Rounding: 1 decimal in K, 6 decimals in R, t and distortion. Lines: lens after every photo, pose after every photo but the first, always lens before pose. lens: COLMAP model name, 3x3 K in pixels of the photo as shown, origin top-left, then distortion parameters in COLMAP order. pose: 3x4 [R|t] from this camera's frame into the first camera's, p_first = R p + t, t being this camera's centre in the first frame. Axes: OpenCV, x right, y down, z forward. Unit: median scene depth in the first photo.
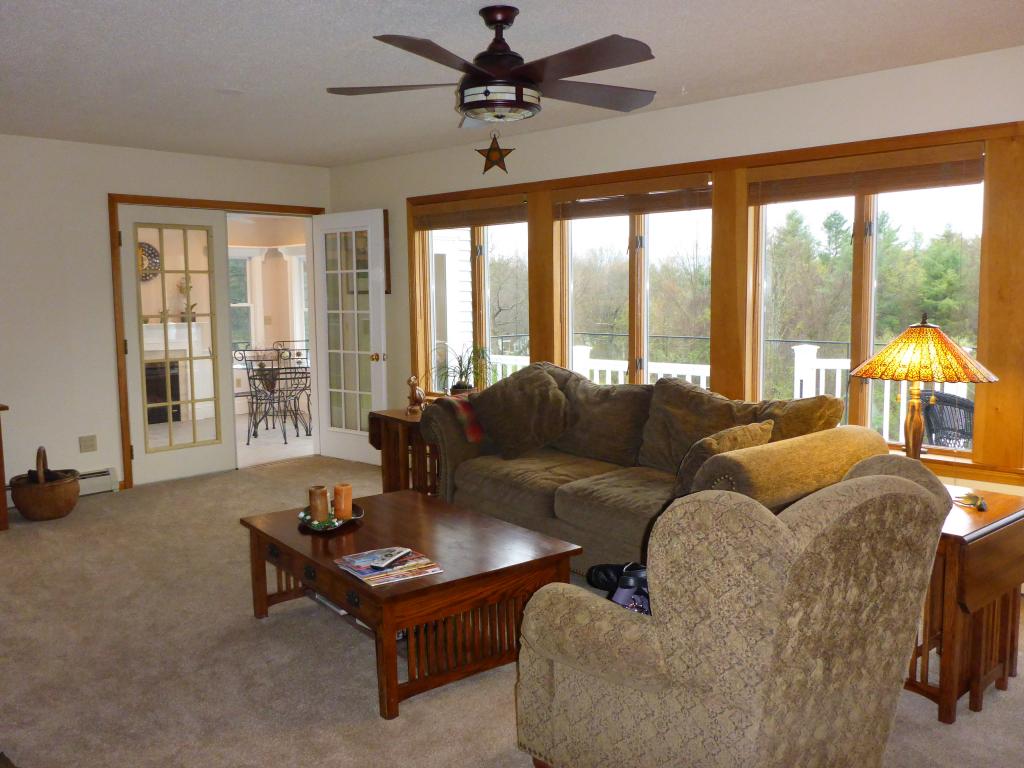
lens RADIAL K [[863.4, 0, 511.3], [0, 863.4, 375.6], [0, 0, 1]] dist [-0.015624, -0.014411]
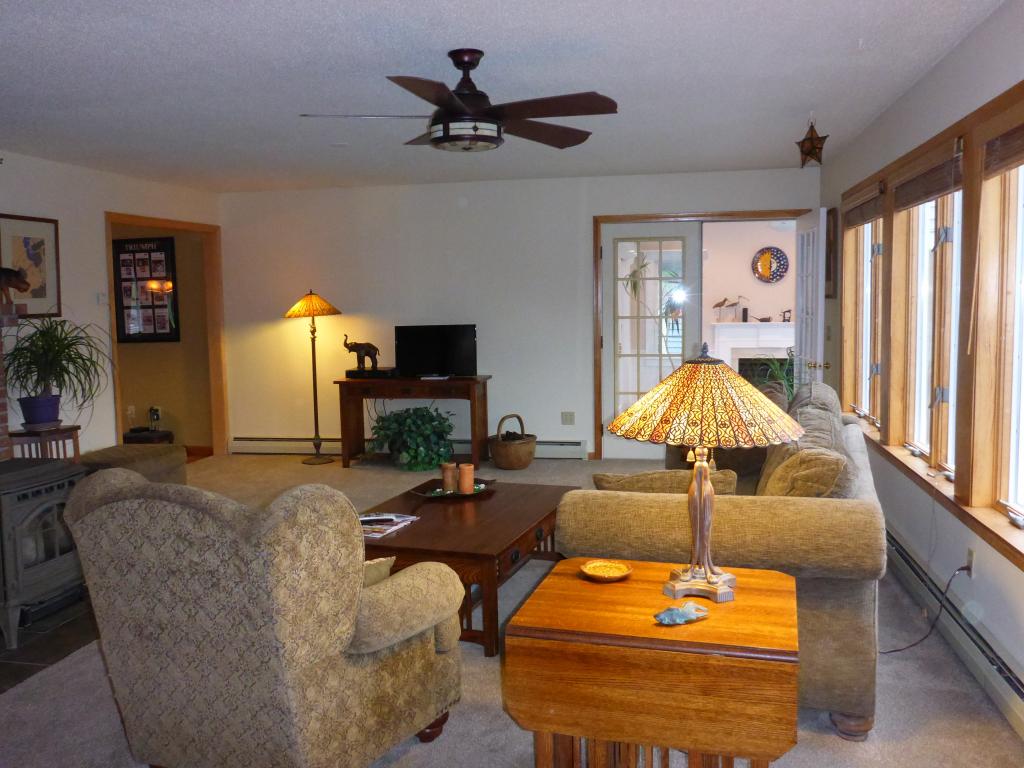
lens RADIAL K [[863.4, 0, 511.3], [0, 863.4, 375.6], [0, 0, 1]] dist [-0.015624, -0.014411]
pose [[0.546934, 0.076326, -0.833689, 0.361167], [-0.070373, 0.996502, 0.045065, -0.023862], [0.834213, 0.034022, 0.550392, 0.167562]]
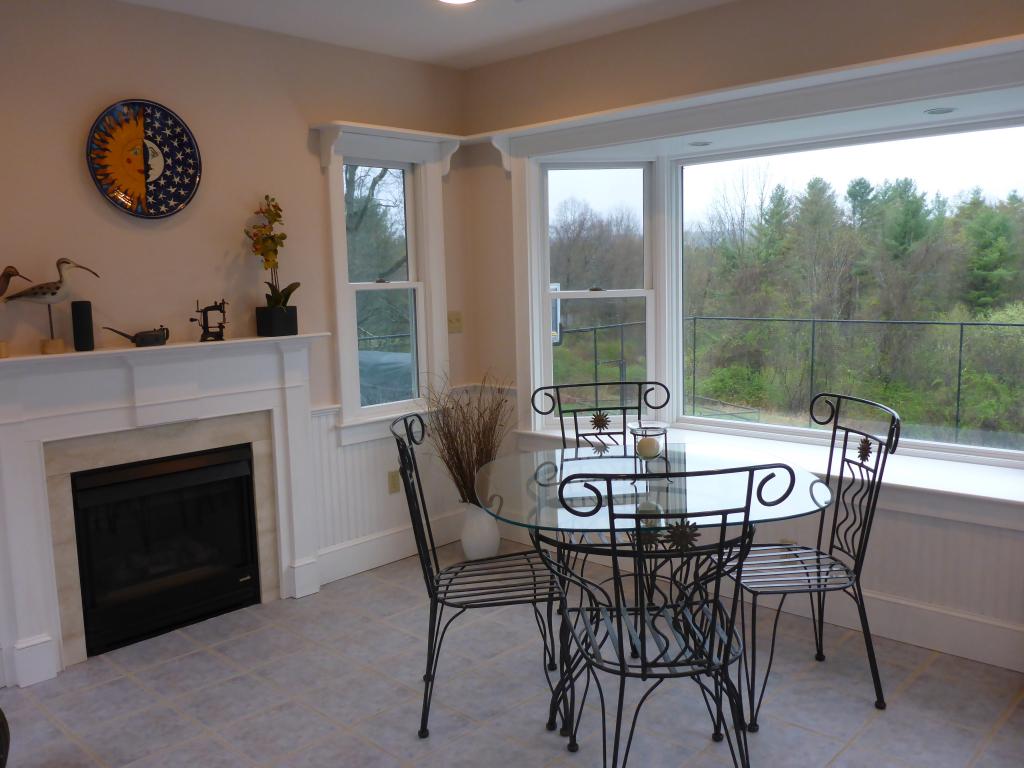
lens RADIAL K [[863.4, 0, 511.3], [0, 863.4, 375.6], [0, 0, 1]] dist [-0.015624, -0.014411]
pose [[0.999731, -0.020519, 0.010823, -0.348210], [0.020265, 0.999527, 0.023131, -0.063714], [-0.011292, -0.022905, 0.999674, 0.789269]]
